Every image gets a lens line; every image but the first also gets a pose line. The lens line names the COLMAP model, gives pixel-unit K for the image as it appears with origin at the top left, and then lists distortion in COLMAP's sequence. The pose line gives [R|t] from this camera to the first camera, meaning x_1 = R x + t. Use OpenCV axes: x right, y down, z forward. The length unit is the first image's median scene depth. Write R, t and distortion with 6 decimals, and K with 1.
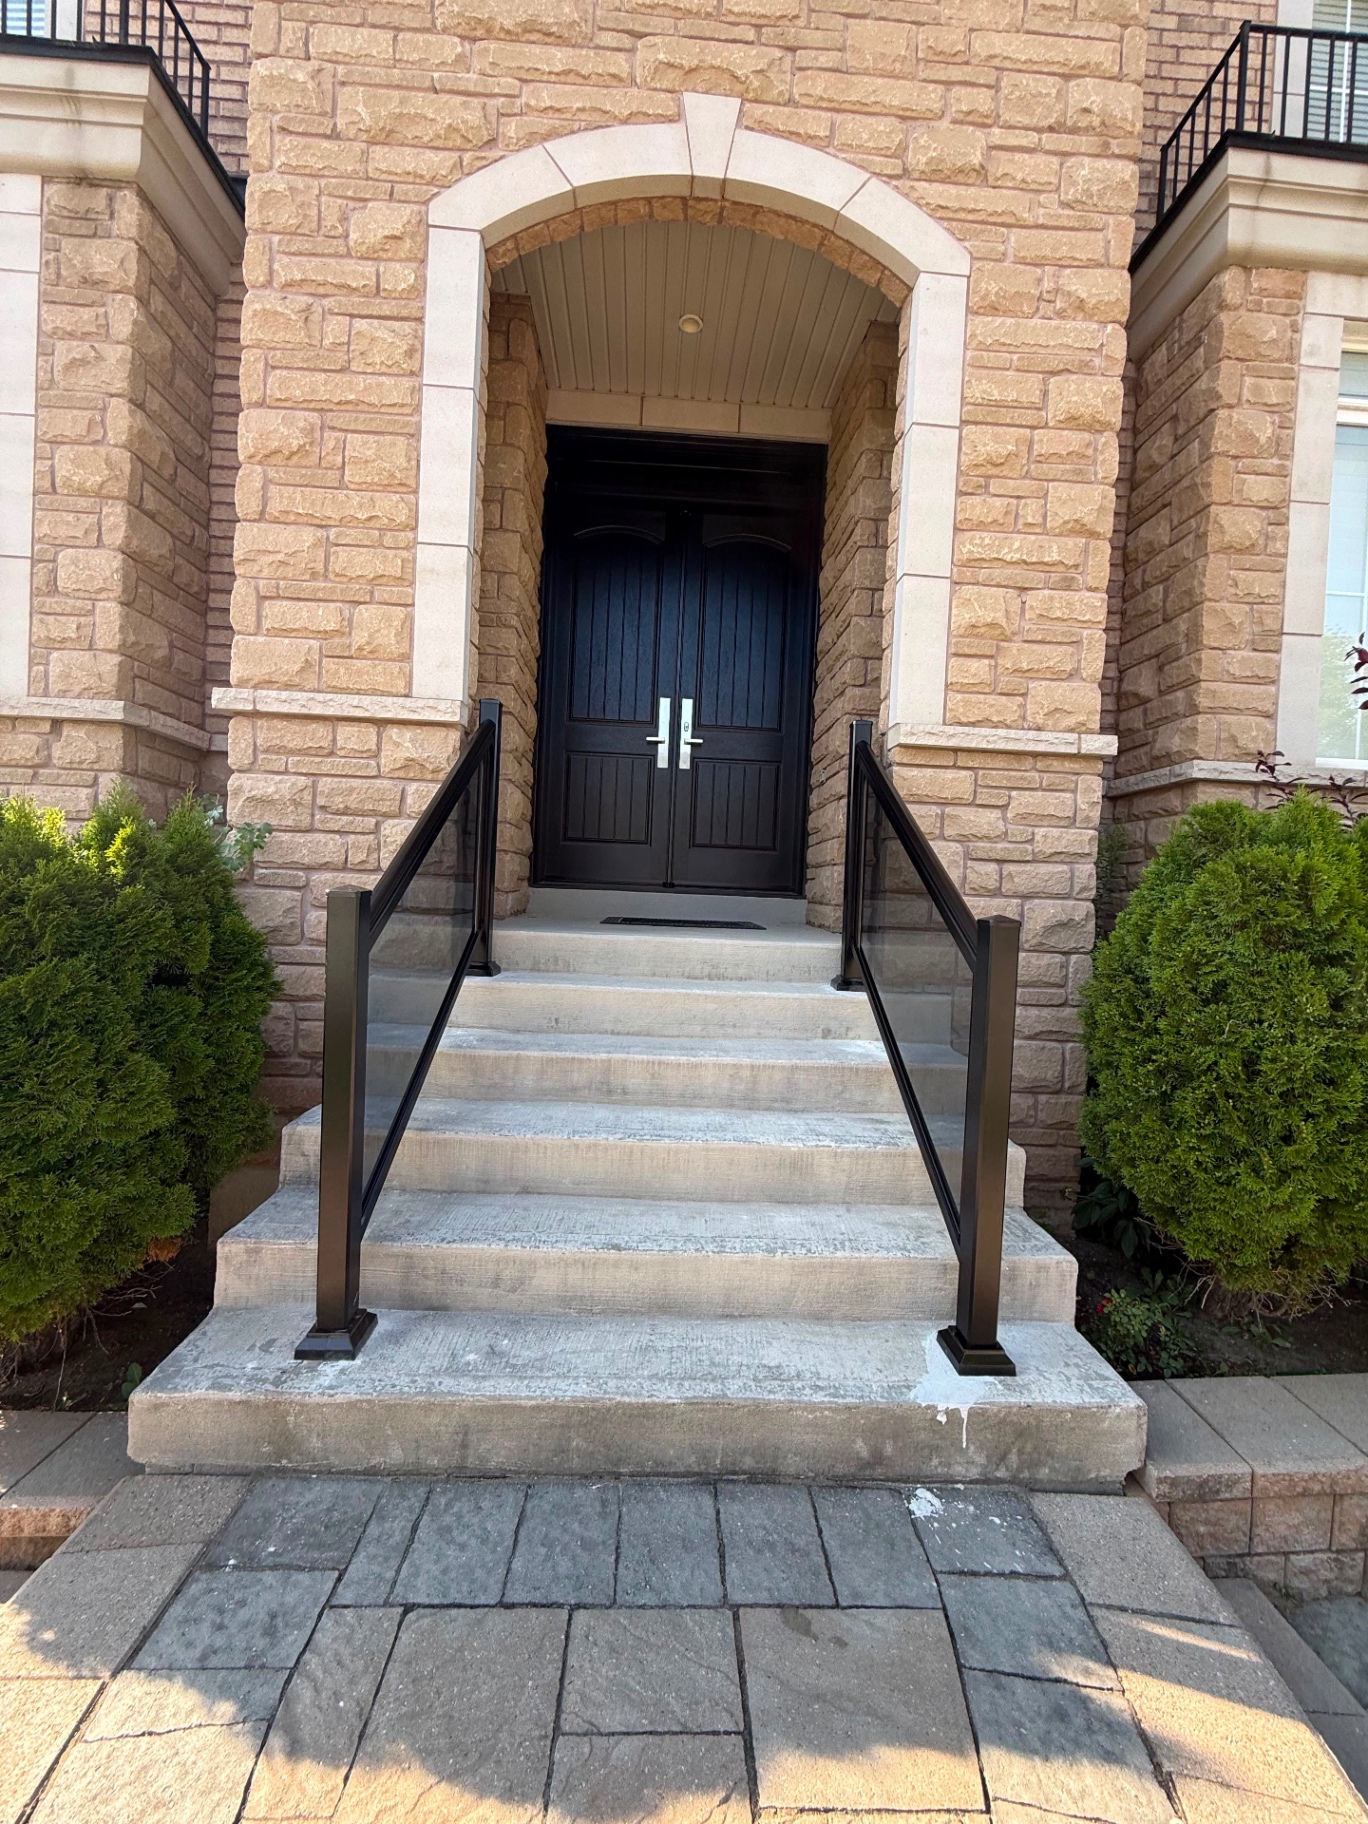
lens RADIAL K [[732.1, 0, 687.8], [0, 732.1, 912.2], [0, 0, 1]] dist [-0.001766, -0.000251]
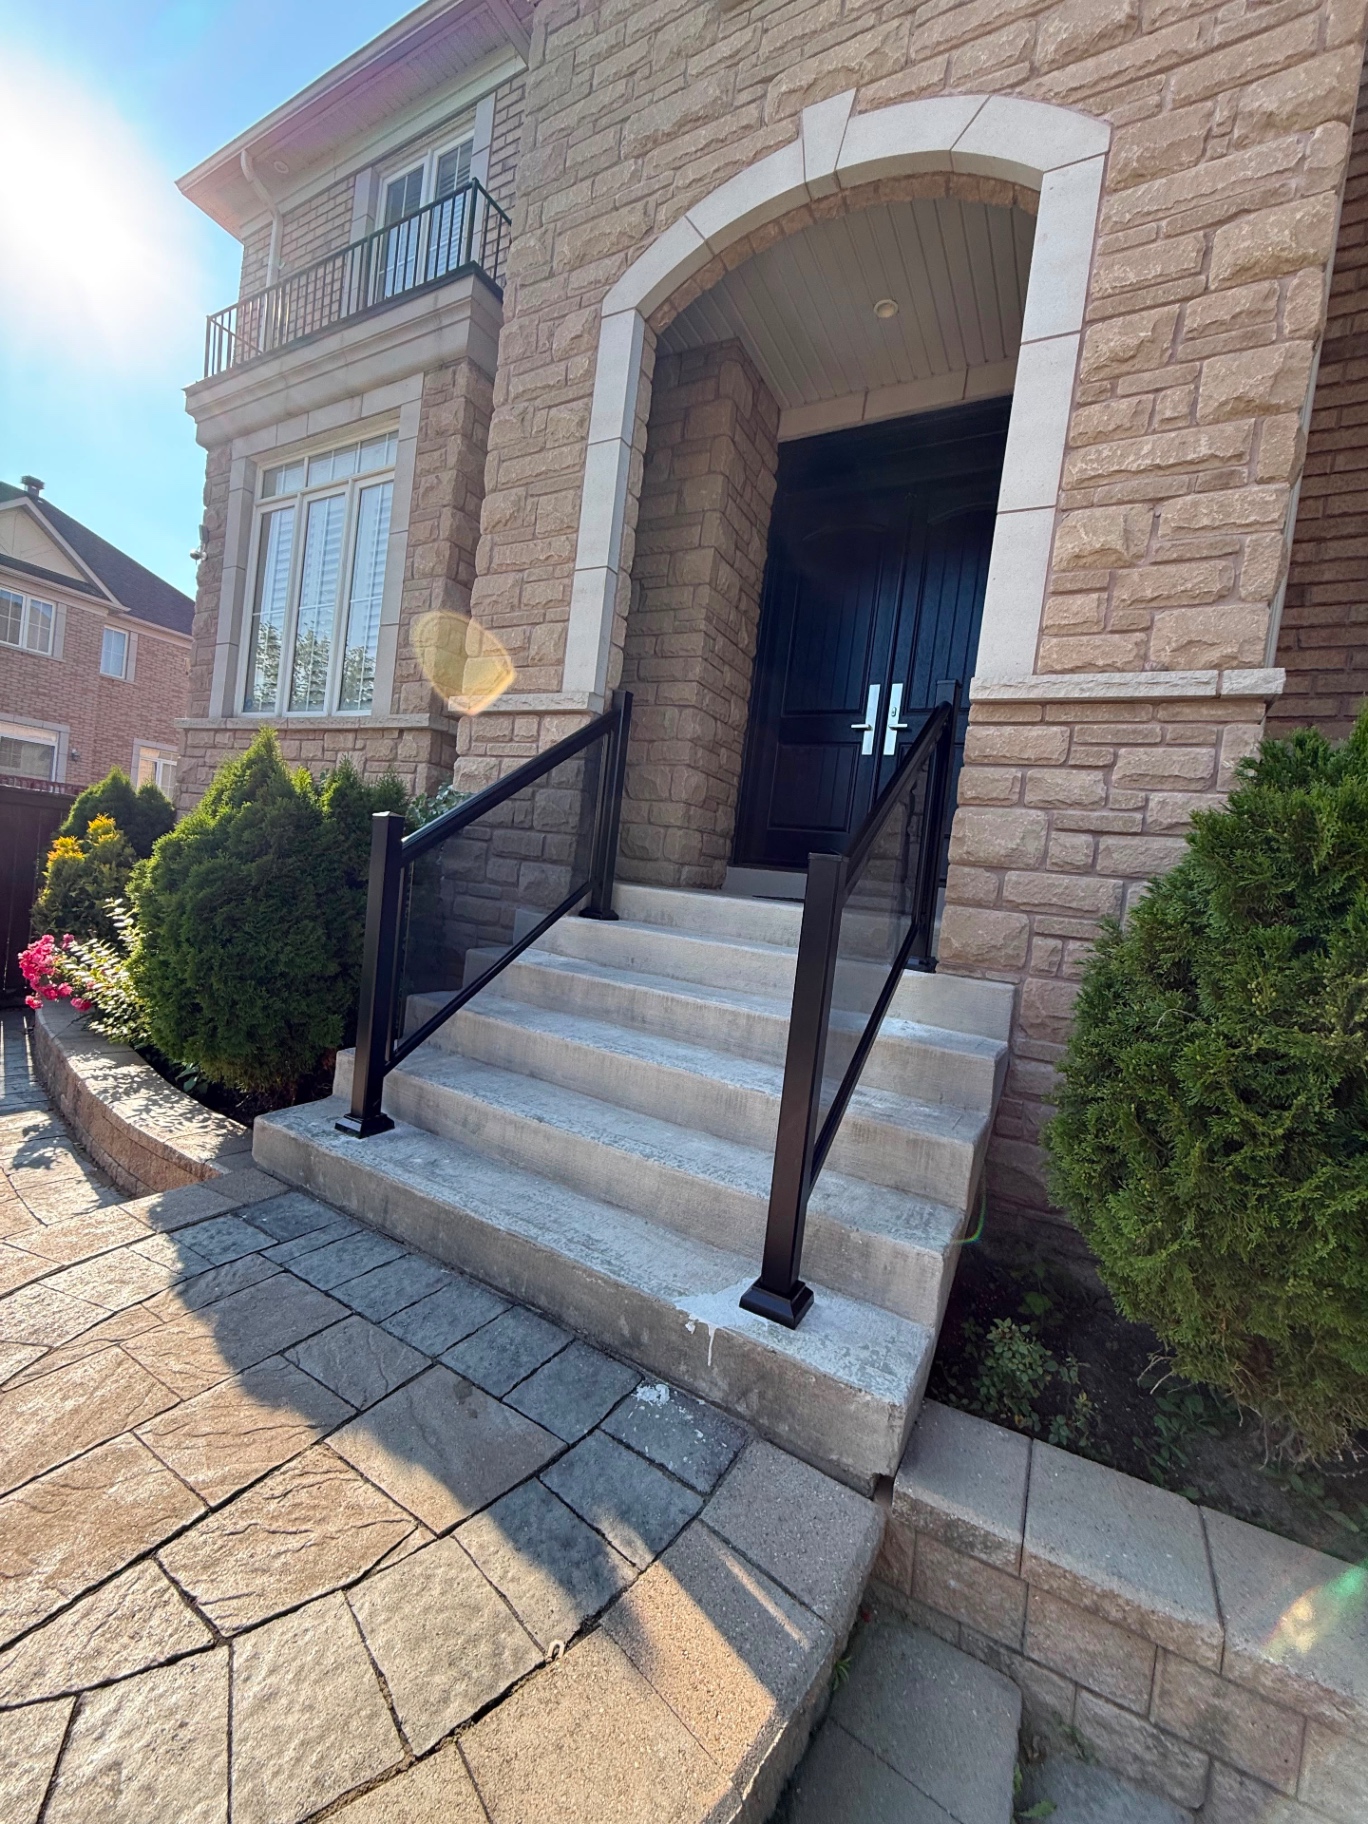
lens RADIAL K [[732.1, 0, 679.4], [0, 732.1, 911.6], [0, 0, 1]] dist [-0.001766, -0.000251]
pose [[0.843230, 0.076833, -0.532033, 0.502905], [-0.091373, 0.995816, -0.001009, 0.067070], [0.529730, 0.049464, 0.846723, 0.054508]]
